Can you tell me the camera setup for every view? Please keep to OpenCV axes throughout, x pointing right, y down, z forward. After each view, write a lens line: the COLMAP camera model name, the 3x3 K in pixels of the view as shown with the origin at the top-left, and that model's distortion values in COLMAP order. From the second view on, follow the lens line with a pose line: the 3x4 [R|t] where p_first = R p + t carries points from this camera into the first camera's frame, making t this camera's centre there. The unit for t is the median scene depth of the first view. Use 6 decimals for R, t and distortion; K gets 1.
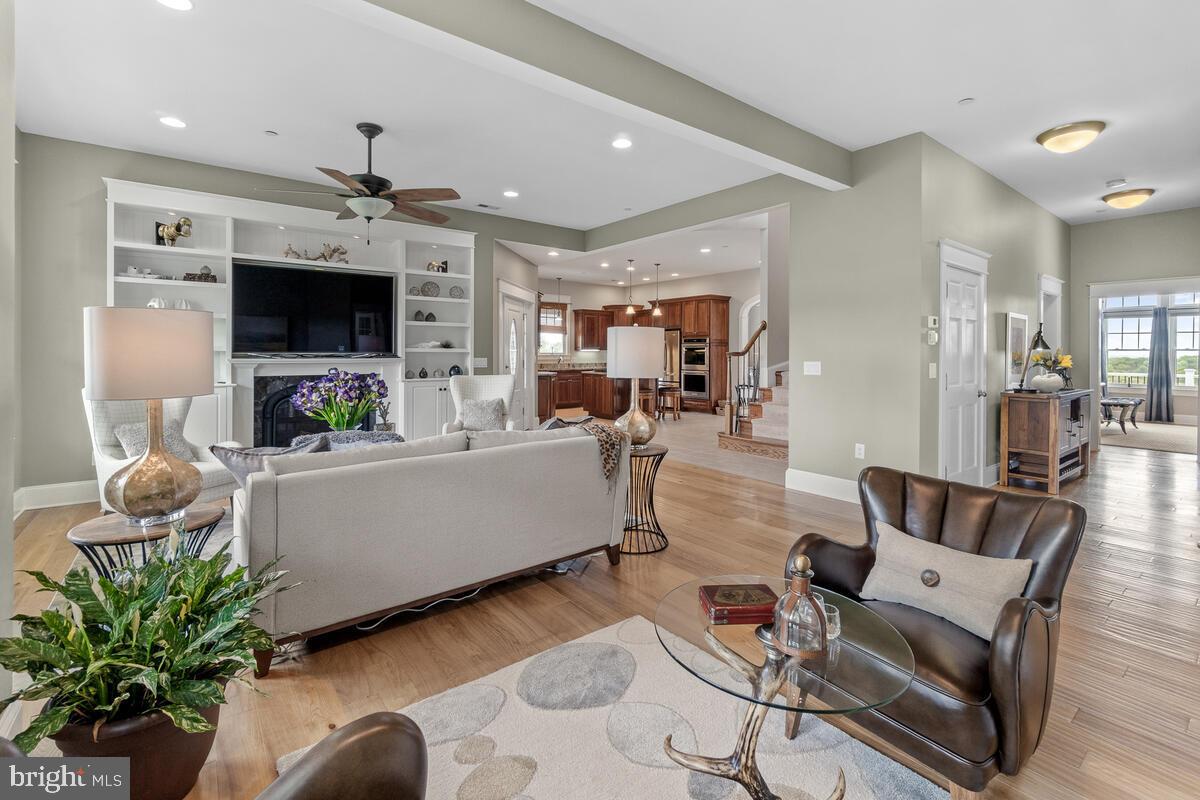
lens RADIAL K [[533.0, 0, 597.1], [0, 533.0, 361.5], [0, 0, 1]] dist [-0.012439, 0.003970]
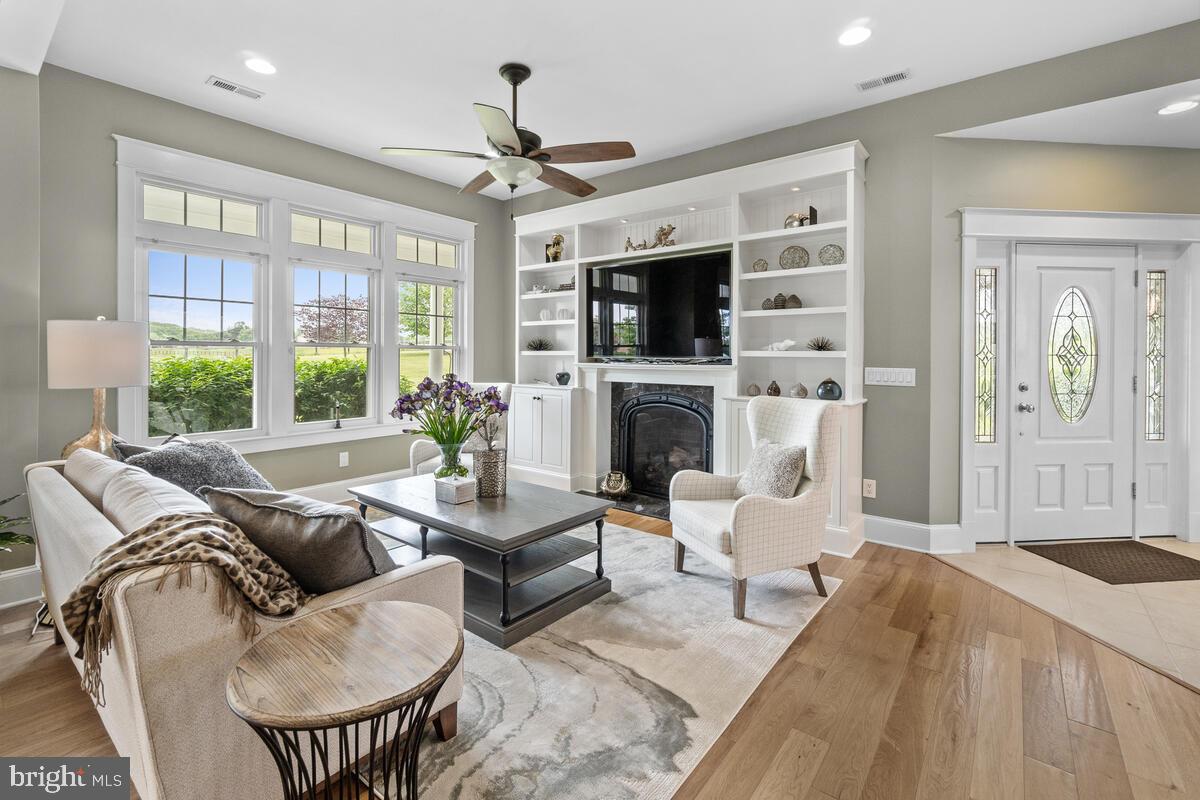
lens RADIAL K [[533.0, 0, 592.5], [0, 533.0, 365.5], [0, 0, 1]] dist [-0.012439, 0.003970]
pose [[0.237428, 0.012712, -0.971322, 0.138468], [-0.020802, 0.999752, 0.008000, -0.003859], [0.971182, 0.018307, 0.237633, 0.349618]]
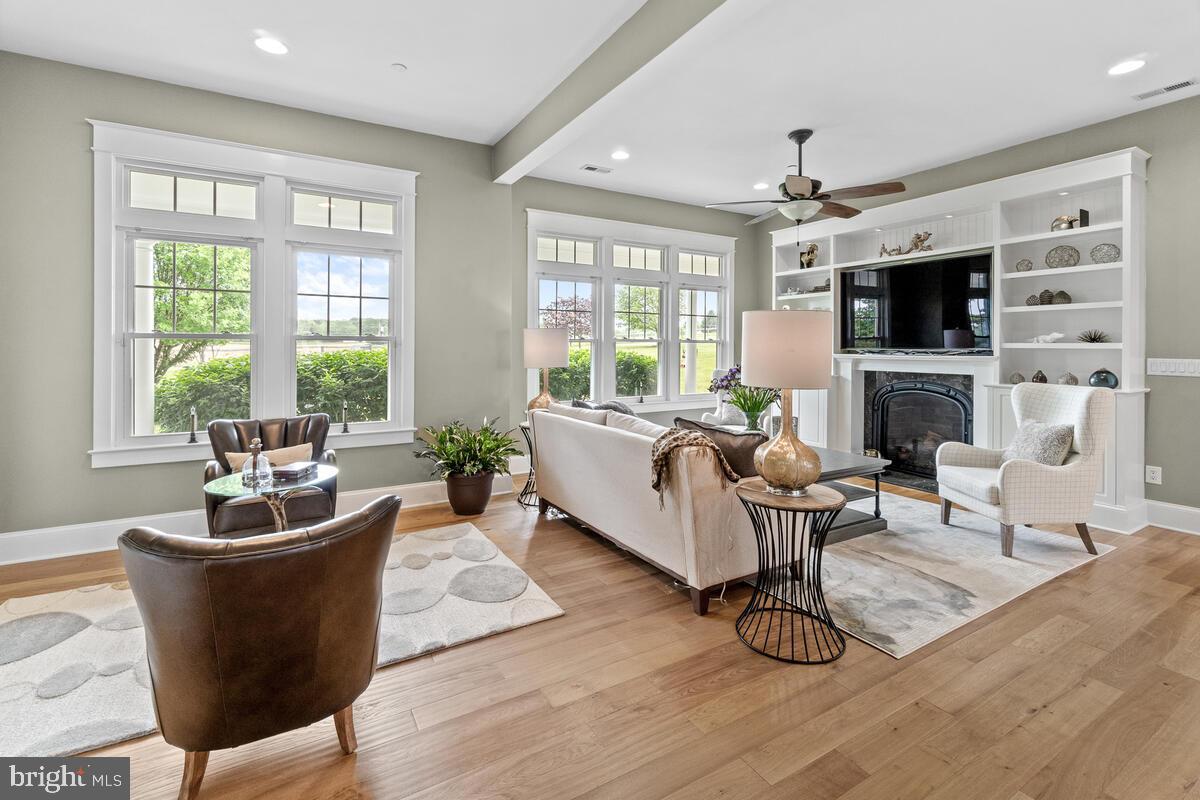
lens RADIAL K [[533.0, 0, 595.7], [0, 533.0, 352.8], [0, 0, 1]] dist [-0.012439, 0.003970]
pose [[-0.128025, 0.003807, -0.991764, 0.247716], [-0.020317, 0.999773, 0.006460, -0.002062], [0.991563, 0.020977, -0.127918, 0.279019]]
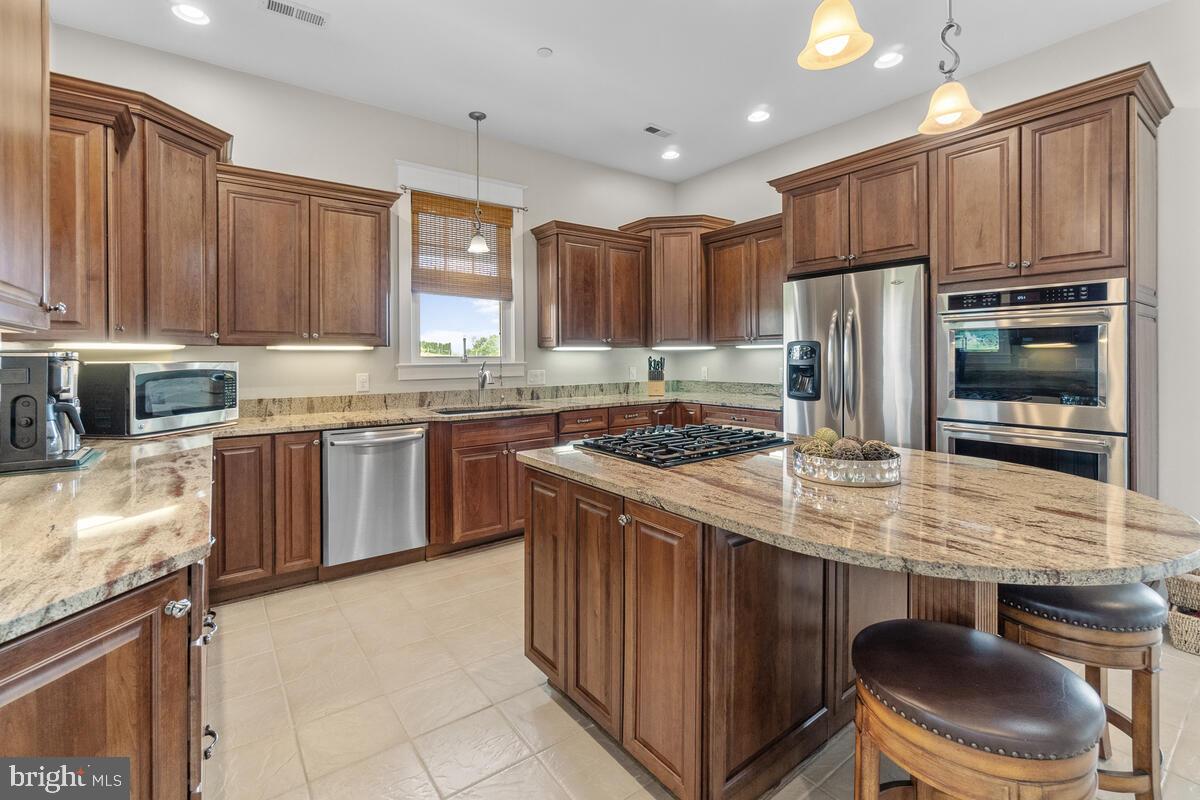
lens RADIAL K [[533.0, 0, 601.1], [0, 533.0, 360.0], [0, 0, 1]] dist [-0.012439, 0.003970]
pose [[0.999734, -0.010544, -0.020512, 0.005997], [0.010333, 0.999893, -0.010366, -0.011768], [0.020619, 0.010151, 0.999736, 0.782606]]
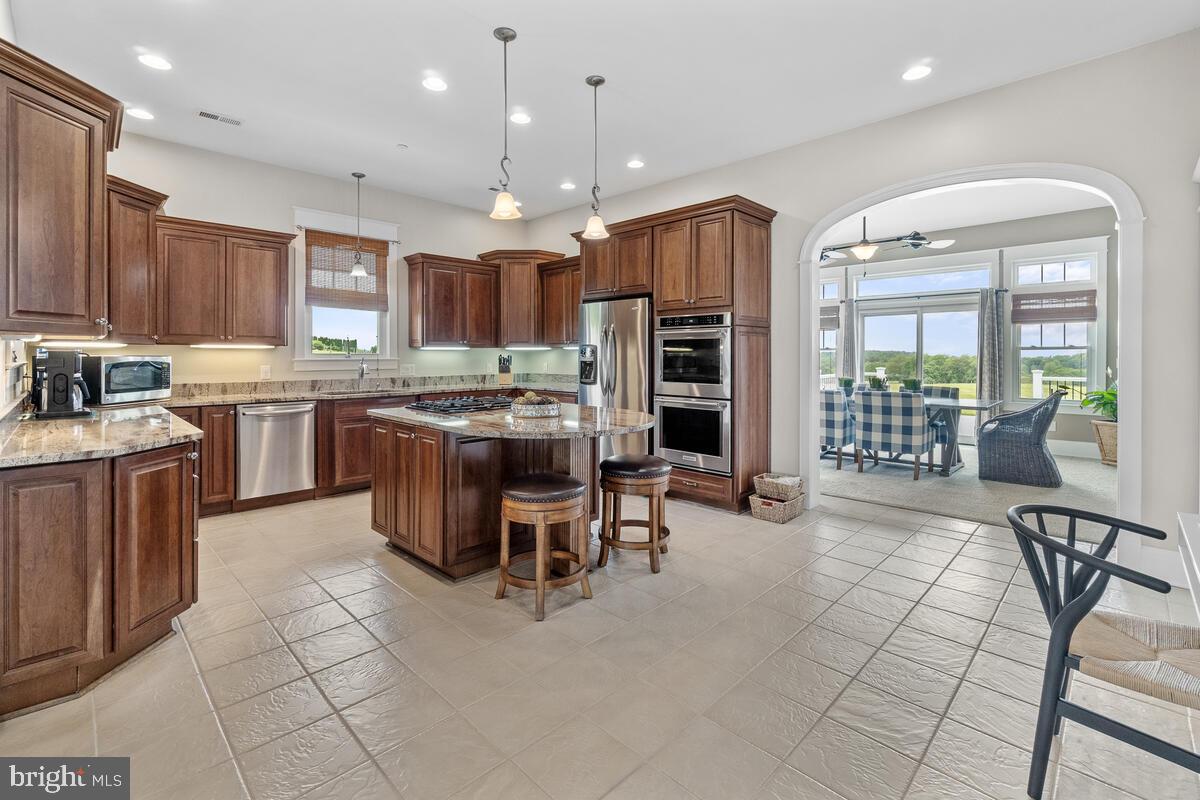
lens RADIAL K [[533.0, 0, 601.2], [0, 533.0, 359.4], [0, 0, 1]] dist [-0.012439, 0.003970]
pose [[0.990938, -0.004500, 0.134244, 0.067989], [0.005639, 0.999951, -0.008105, -0.008475], [-0.134201, 0.008788, 0.990915, 0.635792]]
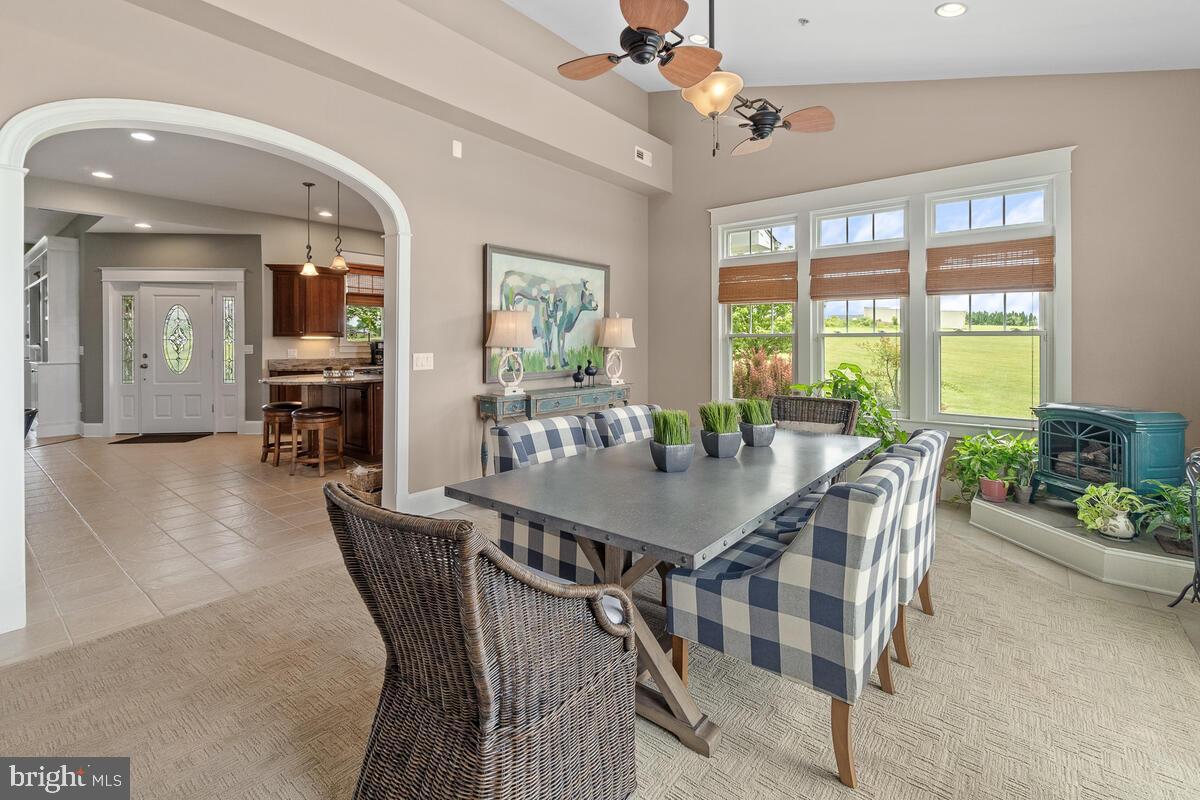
lens RADIAL K [[533.0, 0, 600.3], [0, 533.0, 344.5], [0, 0, 1]] dist [-0.012439, 0.003970]
pose [[0.213402, -0.000818, -0.976964, 0.638436], [-0.017512, 0.999836, -0.004662, -0.013813], [0.976808, 0.018103, 0.213352, 1.082330]]
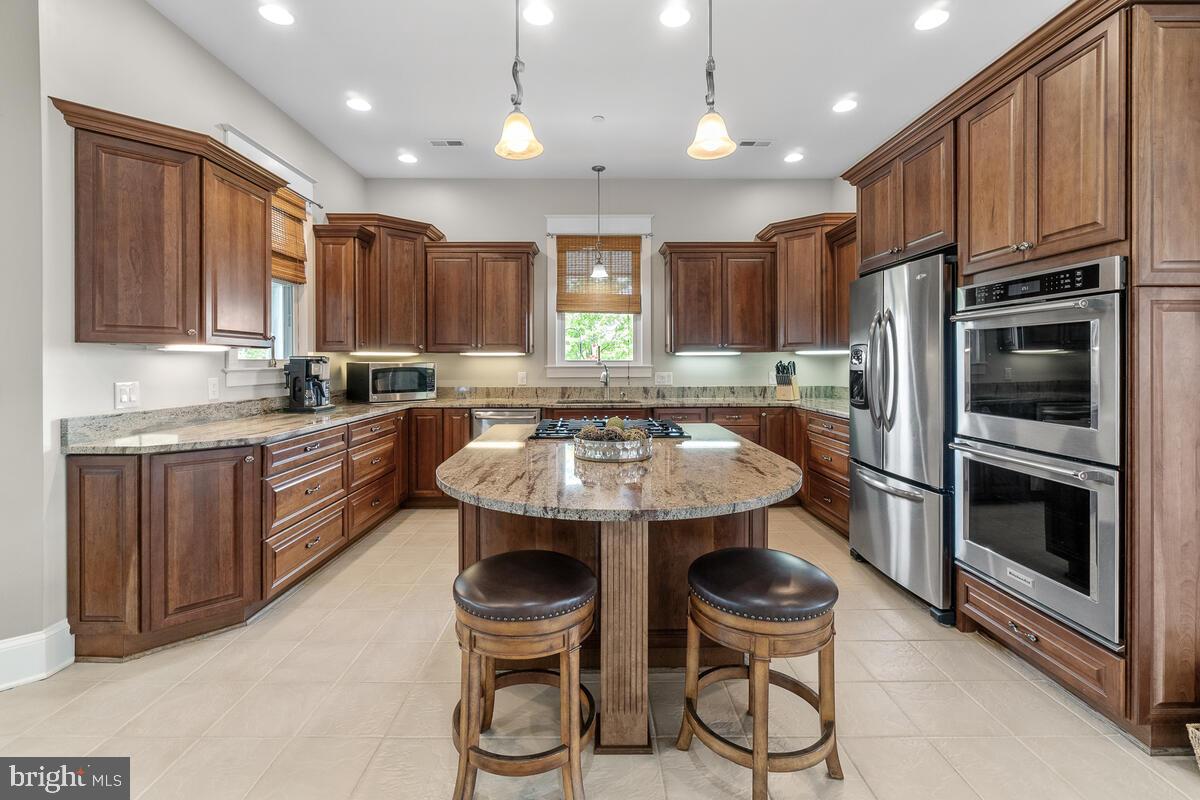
lens RADIAL K [[533.0, 0, 593.6], [0, 533.0, 364.3], [0, 0, 1]] dist [-0.012439, 0.003970]
pose [[0.794652, -0.002632, -0.607059, 0.180428], [-0.006354, 0.999900, -0.012653, -0.009783], [0.607031, 0.013911, 0.794556, 0.780224]]
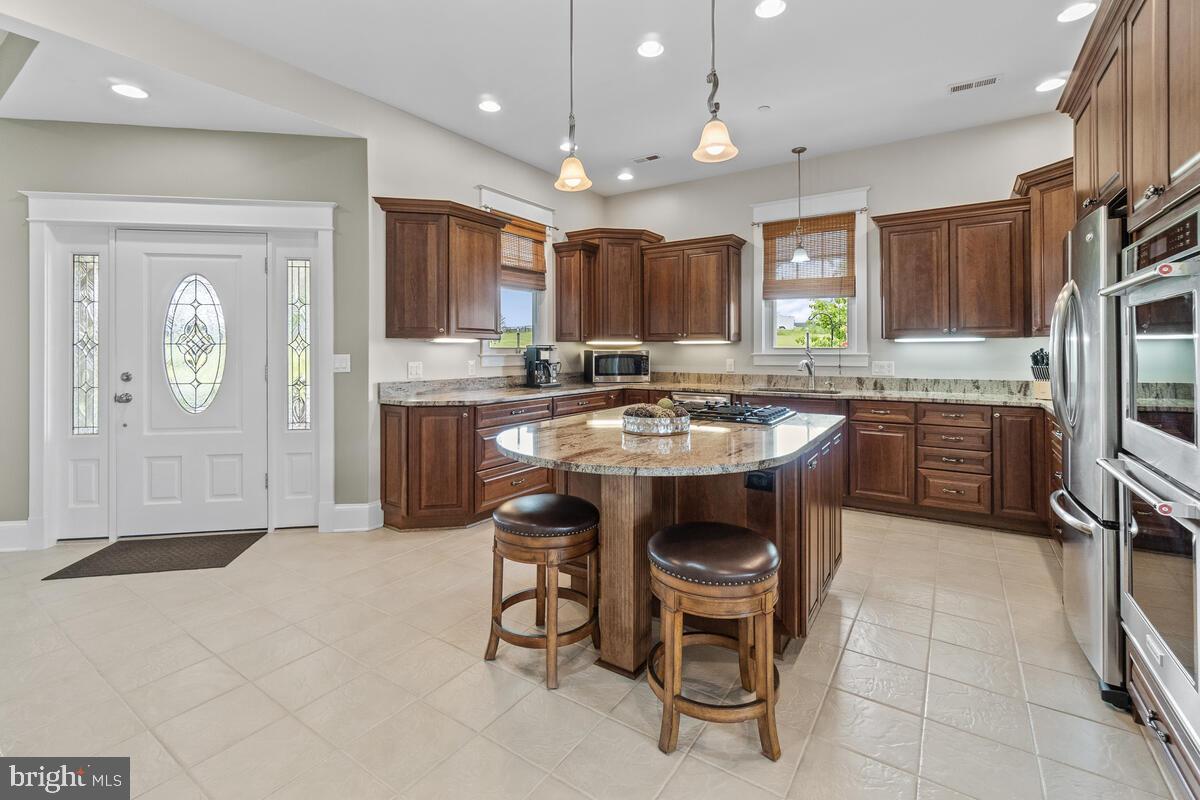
lens RADIAL K [[533.0, 0, 593.1], [0, 533.0, 351.1], [0, 0, 1]] dist [-0.012439, 0.003970]
pose [[0.309859, -0.003108, -0.950777, 0.270199], [-0.014529, 0.999862, -0.008003, -0.010251], [0.950671, 0.016293, 0.309772, 0.842514]]
